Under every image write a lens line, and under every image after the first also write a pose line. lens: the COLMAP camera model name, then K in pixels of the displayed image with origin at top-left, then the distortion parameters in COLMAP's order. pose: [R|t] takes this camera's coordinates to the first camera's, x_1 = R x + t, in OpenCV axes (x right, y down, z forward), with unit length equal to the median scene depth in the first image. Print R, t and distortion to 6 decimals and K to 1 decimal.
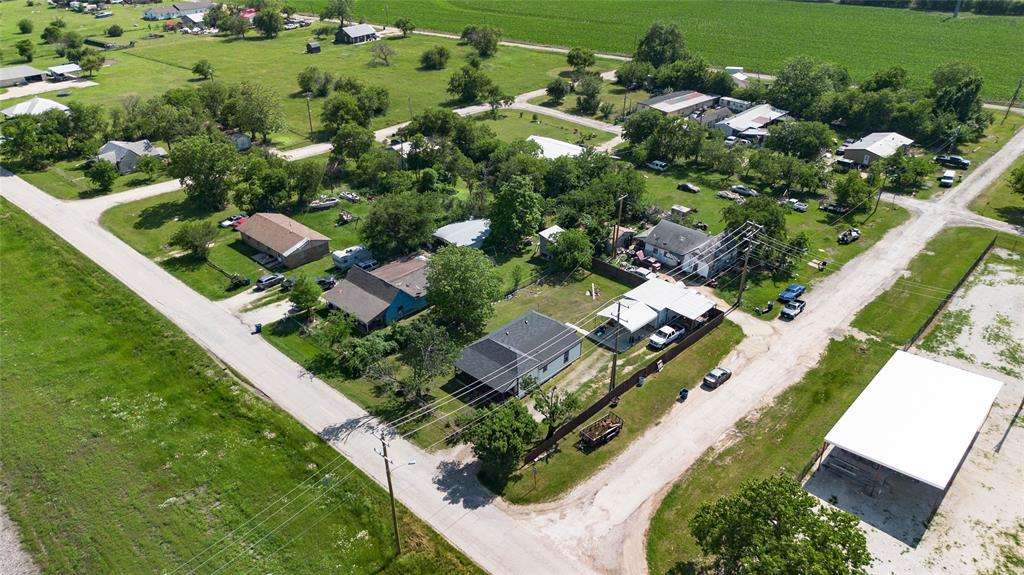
lens RADIAL K [[722.5, 0, 509.7], [0, 722.5, 290.9], [0, 0, 1]] dist [0.077352, -0.089153]
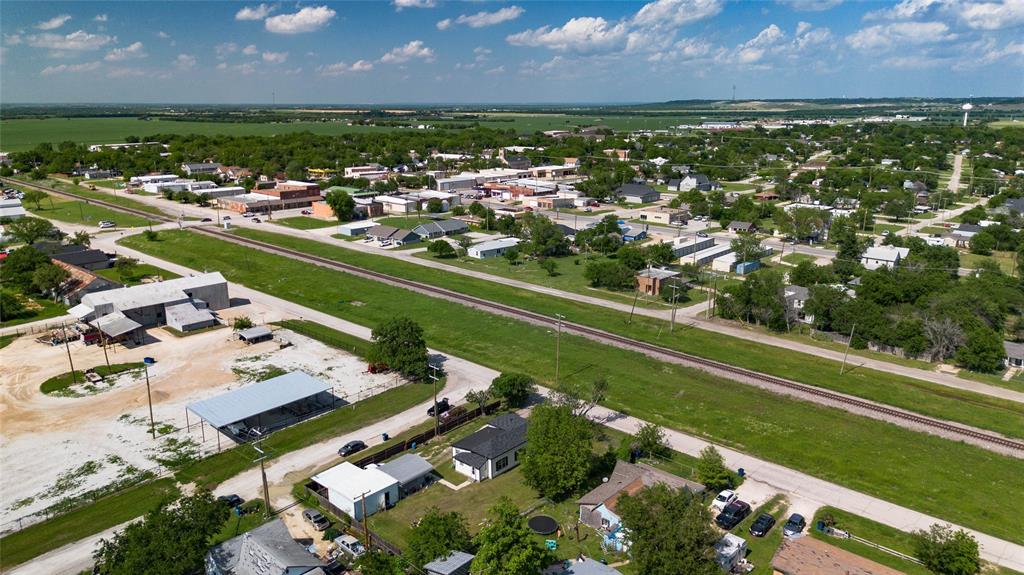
lens RADIAL K [[722.5, 0, 509.7], [0, 722.5, 290.9], [0, 0, 1]] dist [0.077352, -0.089153]
pose [[-0.999762, 0.008390, -0.020137, 0.021097], [-0.007936, 0.719937, 0.693994, -0.817300], [0.020320, 0.693989, -0.719699, 1.437621]]
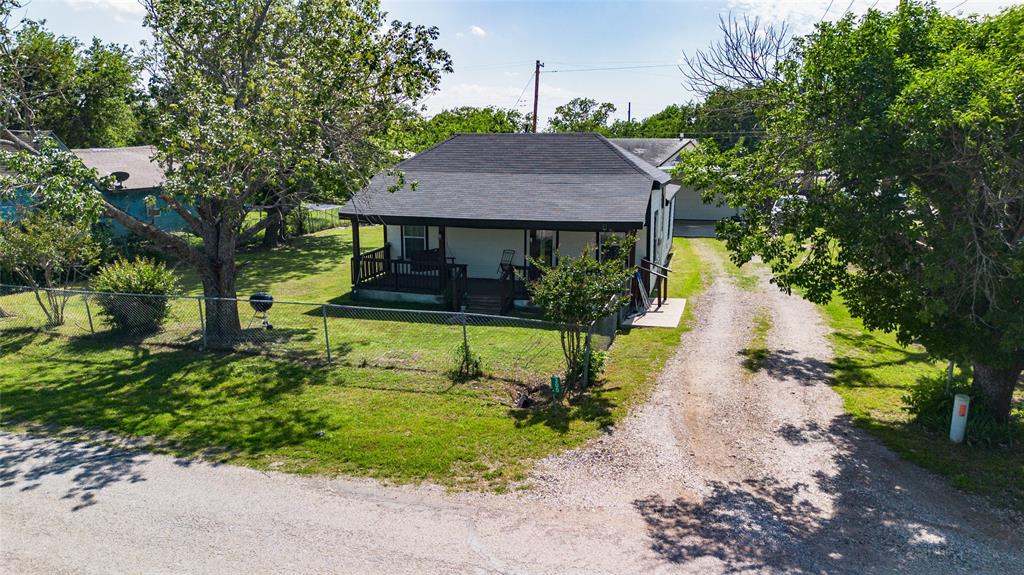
lens RADIAL K [[722.5, 0, 509.7], [0, 722.5, 290.9], [0, 0, 1]] dist [0.077352, -0.089153]
pose [[0.896614, -0.089294, 0.433717, -0.110536], [0.218754, 0.940914, -0.258510, 0.159356], [-0.385007, 0.326661, 0.863170, 0.628284]]
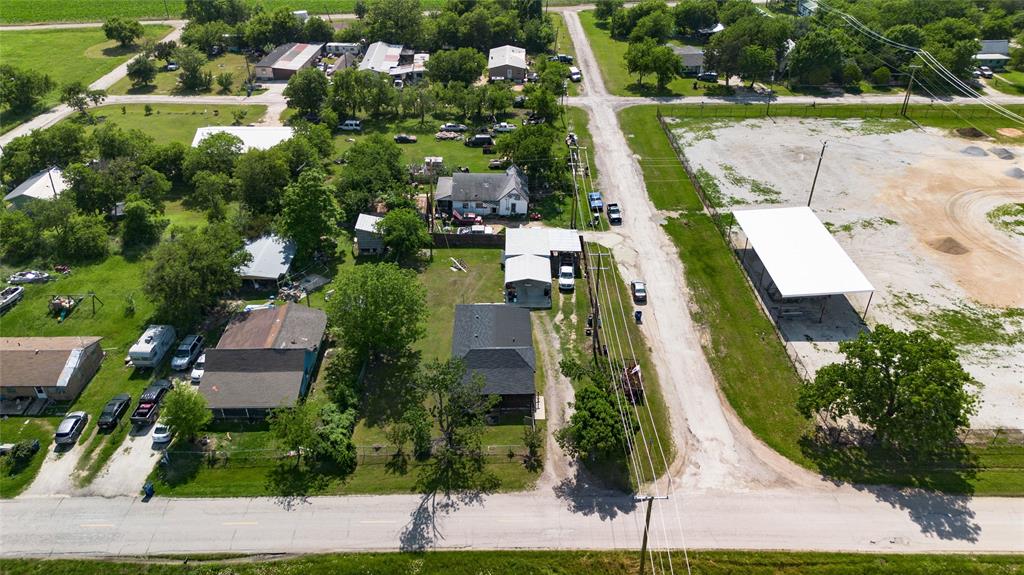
lens RADIAL K [[722.5, 0, 509.7], [0, 722.5, 290.9], [0, 0, 1]] dist [0.077352, -0.089153]
pose [[0.721759, -0.383797, 0.575990, -0.382753], [0.341316, 0.921320, 0.186206, -0.118453], [-0.602136, 0.062199, 0.795967, 0.219442]]
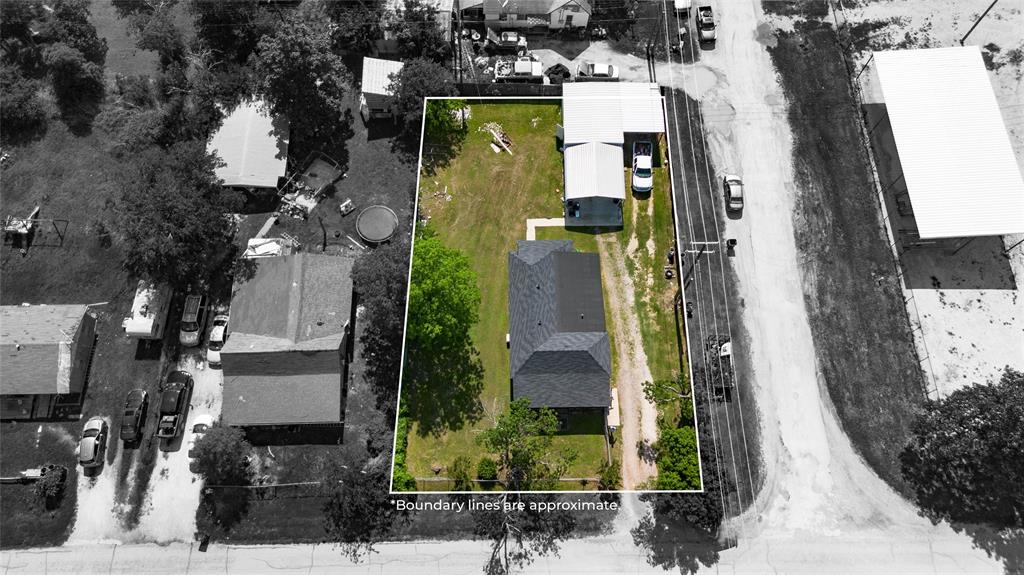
lens RADIAL K [[722.5, 0, 509.7], [0, 722.5, 290.9], [0, 0, 1]] dist [0.077352, -0.089153]
pose [[0.717248, -0.648843, 0.254084, -0.157540], [0.345760, 0.647973, 0.678661, -0.389603], [-0.604984, -0.398916, 0.689101, 0.433399]]
